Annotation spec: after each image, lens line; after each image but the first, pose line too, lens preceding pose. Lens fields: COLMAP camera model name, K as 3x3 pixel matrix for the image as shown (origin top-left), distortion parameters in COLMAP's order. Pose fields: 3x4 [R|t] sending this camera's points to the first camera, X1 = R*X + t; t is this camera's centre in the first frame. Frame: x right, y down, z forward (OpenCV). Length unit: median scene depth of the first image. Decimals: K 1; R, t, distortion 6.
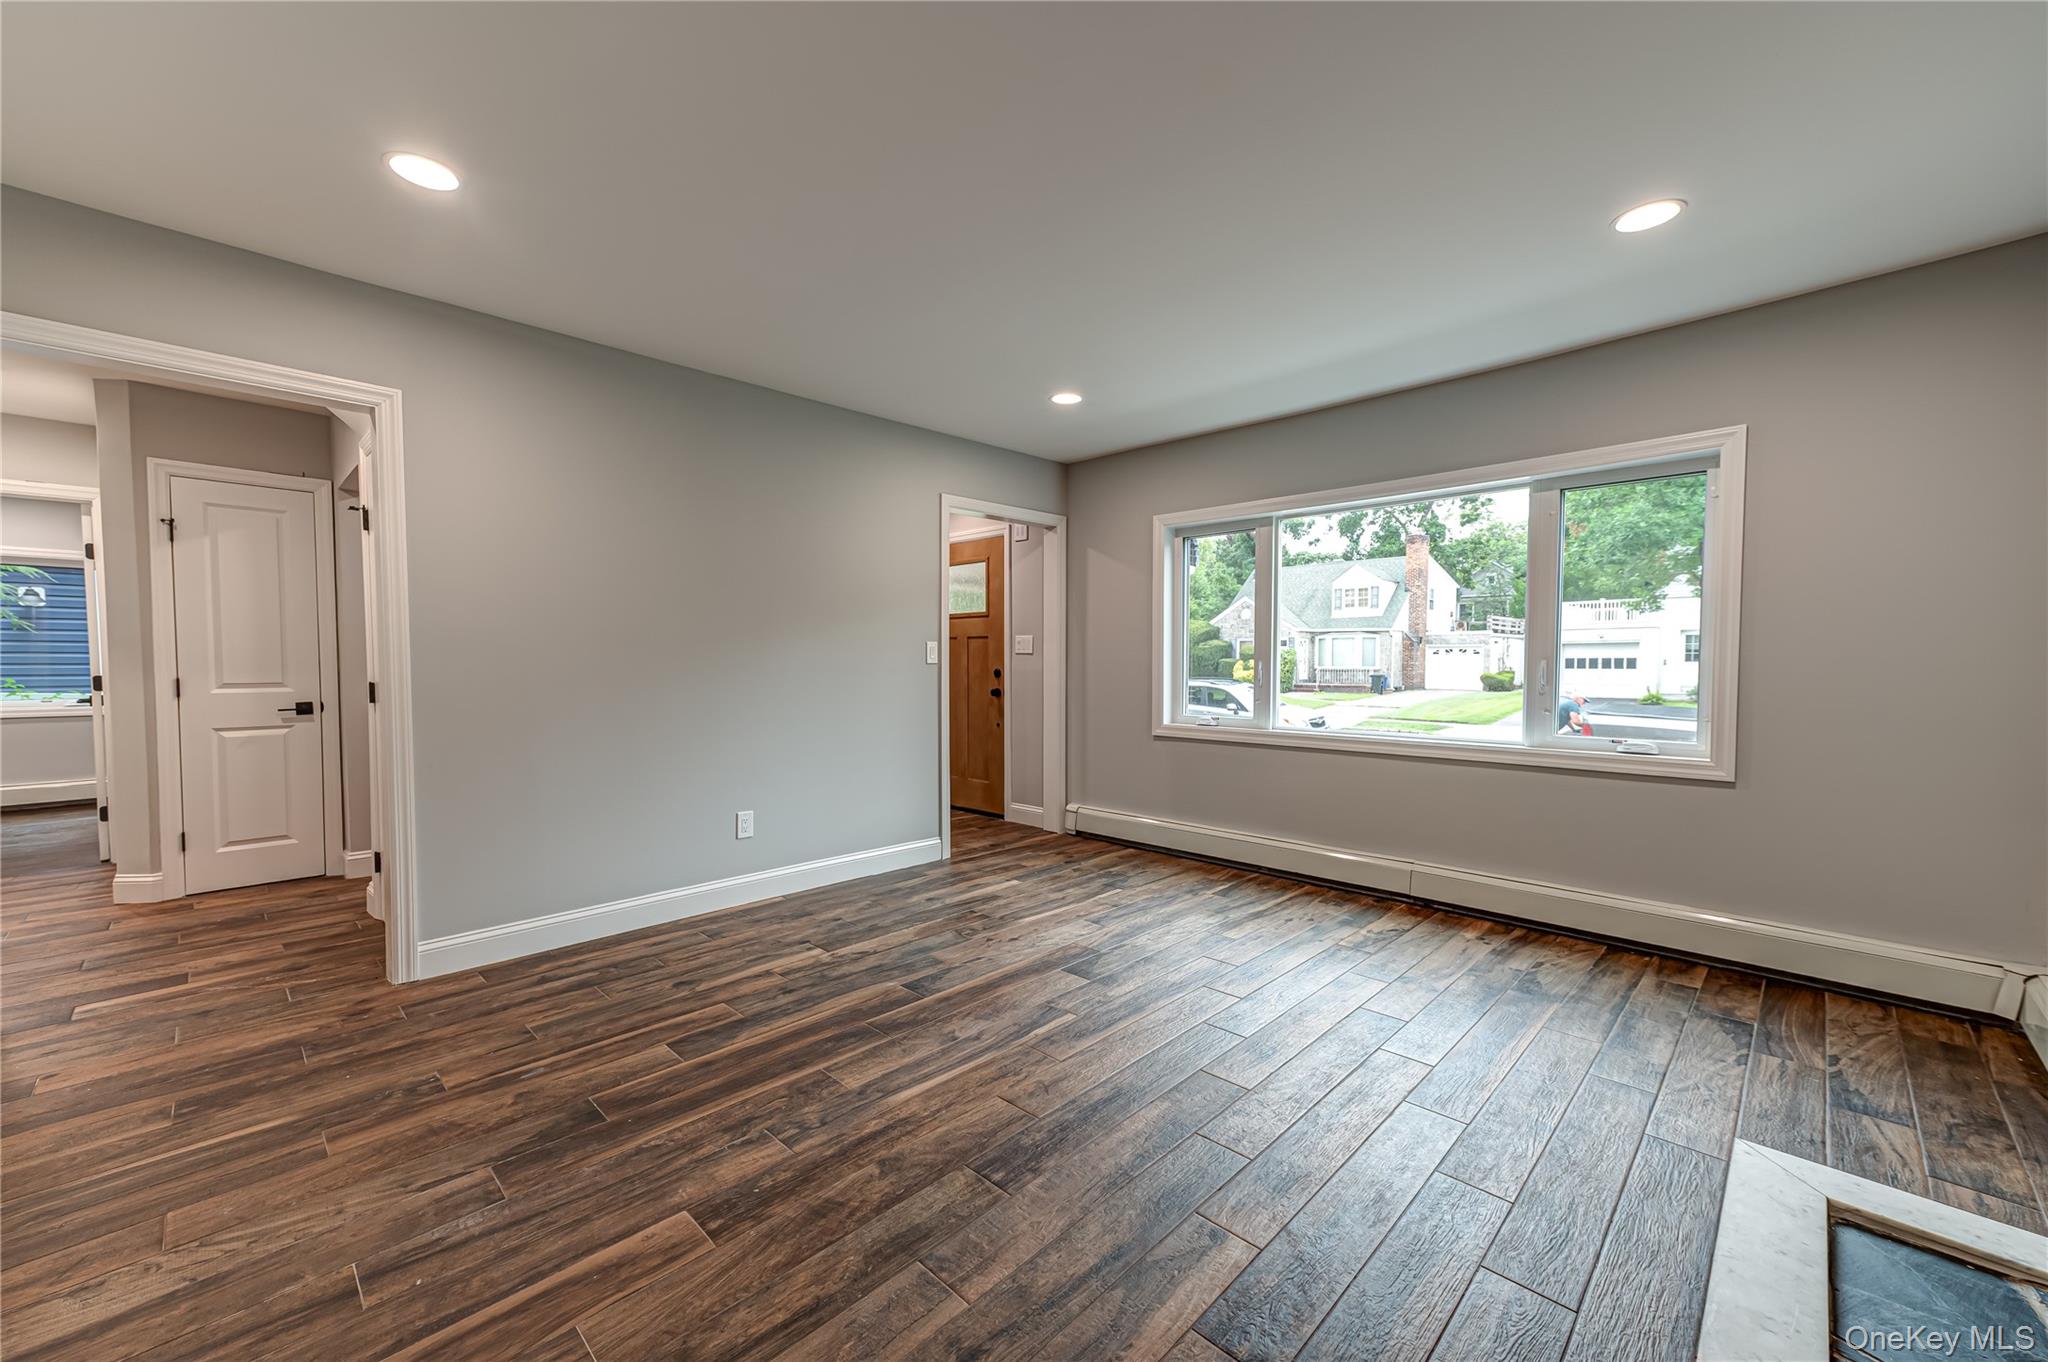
lens RADIAL K [[803.9, 0, 1020.8], [0, 803.9, 687.3], [0, 0, 1]] dist [0.012547, -0.000002]
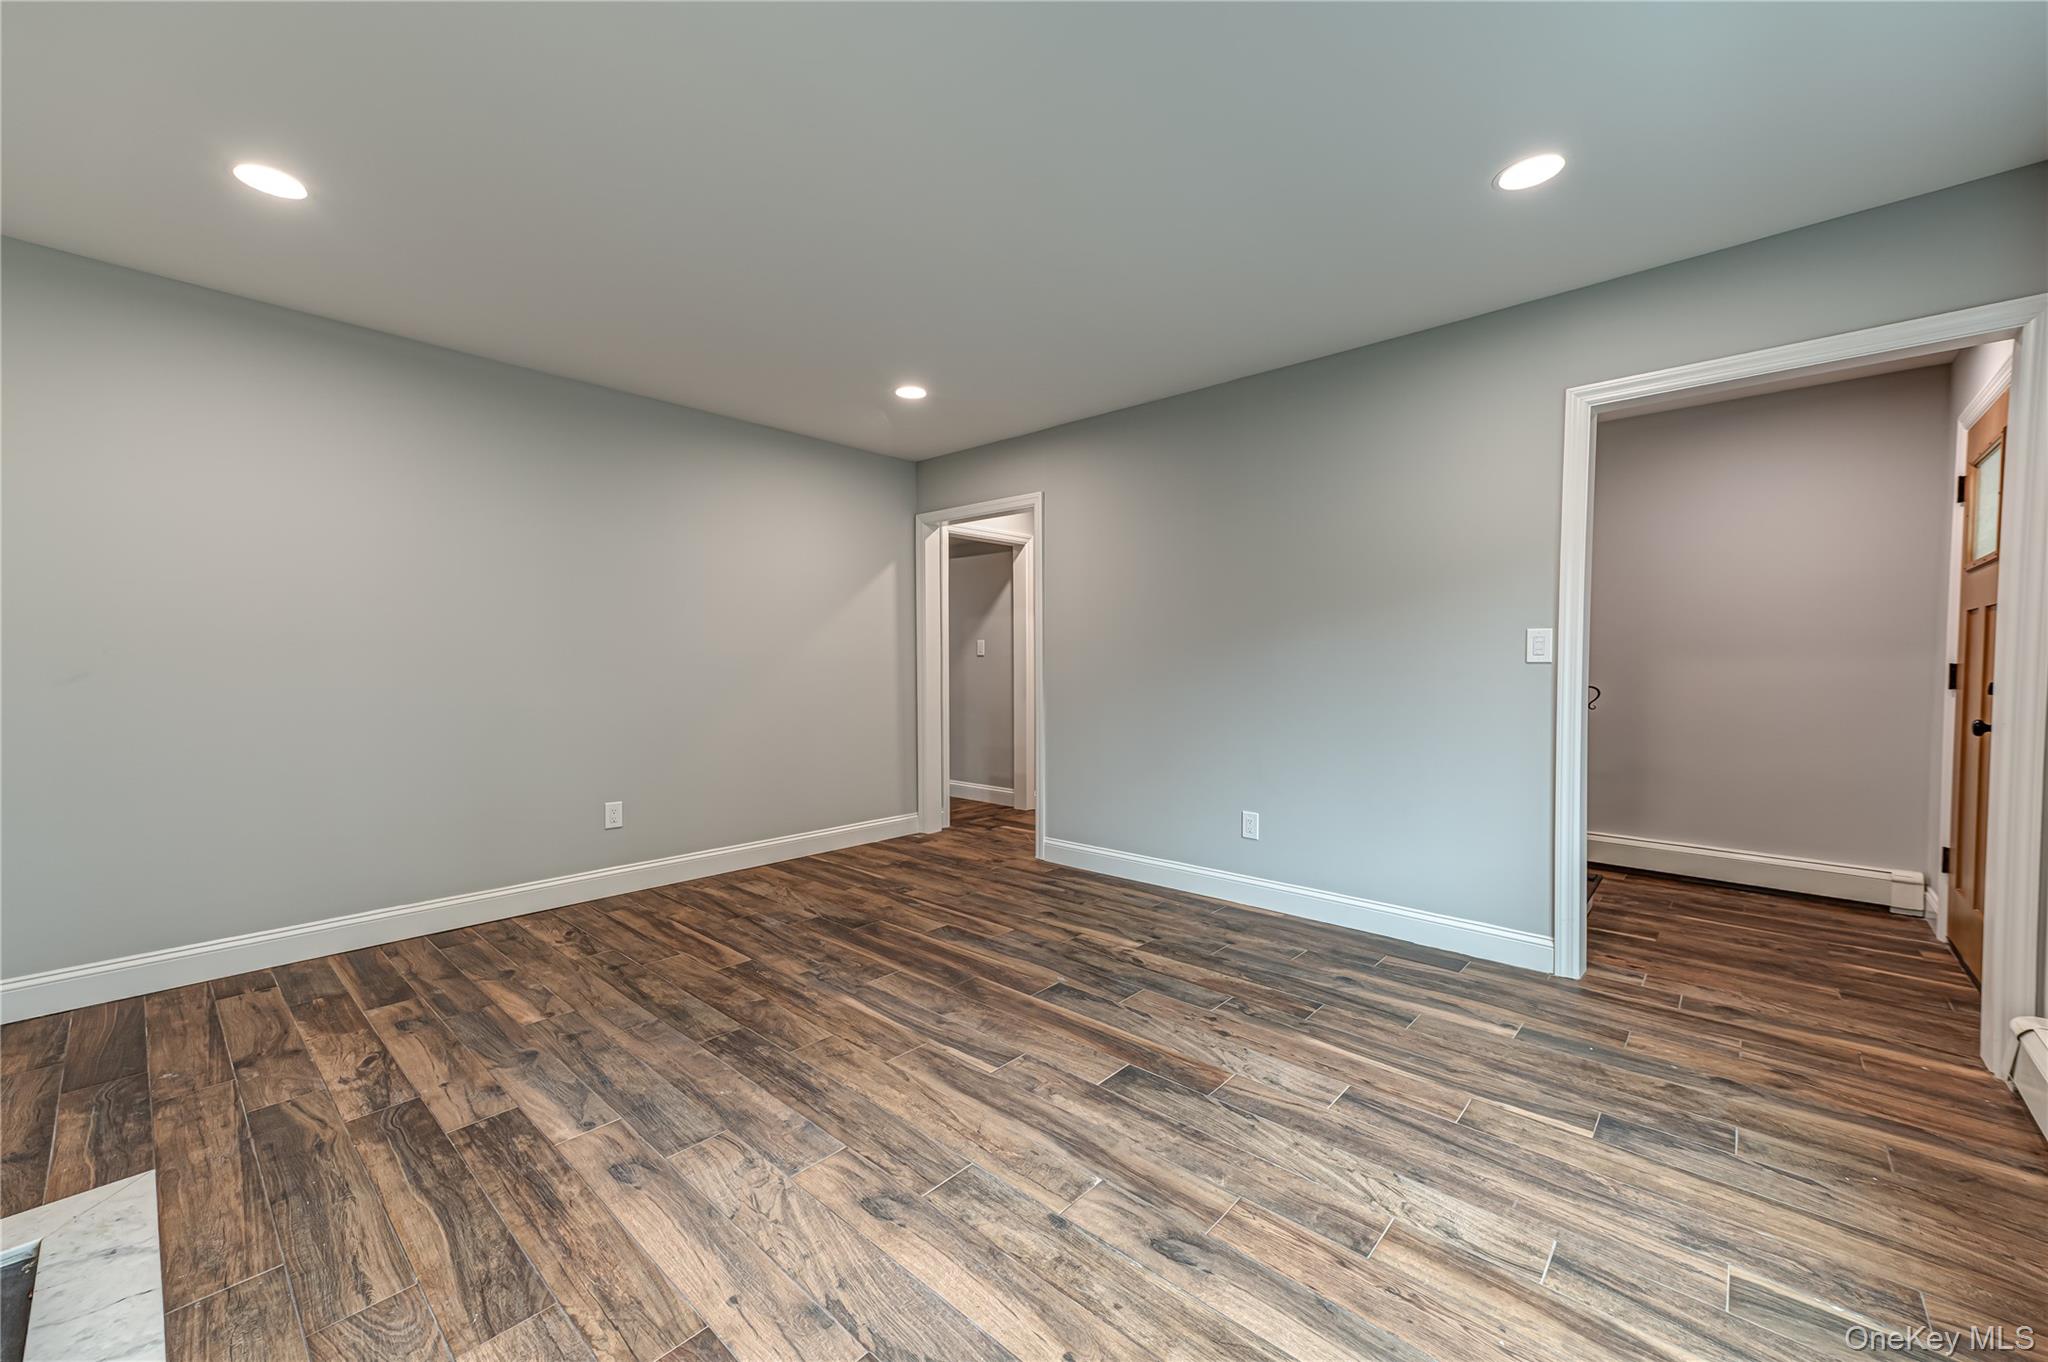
lens RADIAL K [[803.9, 0, 1020.8], [0, 803.9, 687.3], [0, 0, 1]] dist [0.012547, -0.000002]
pose [[0.038442, 0.034792, -0.998655, 0.779536], [-0.033442, 0.998879, 0.033512, -0.027702], [0.998701, 0.032108, 0.039563, 0.839402]]
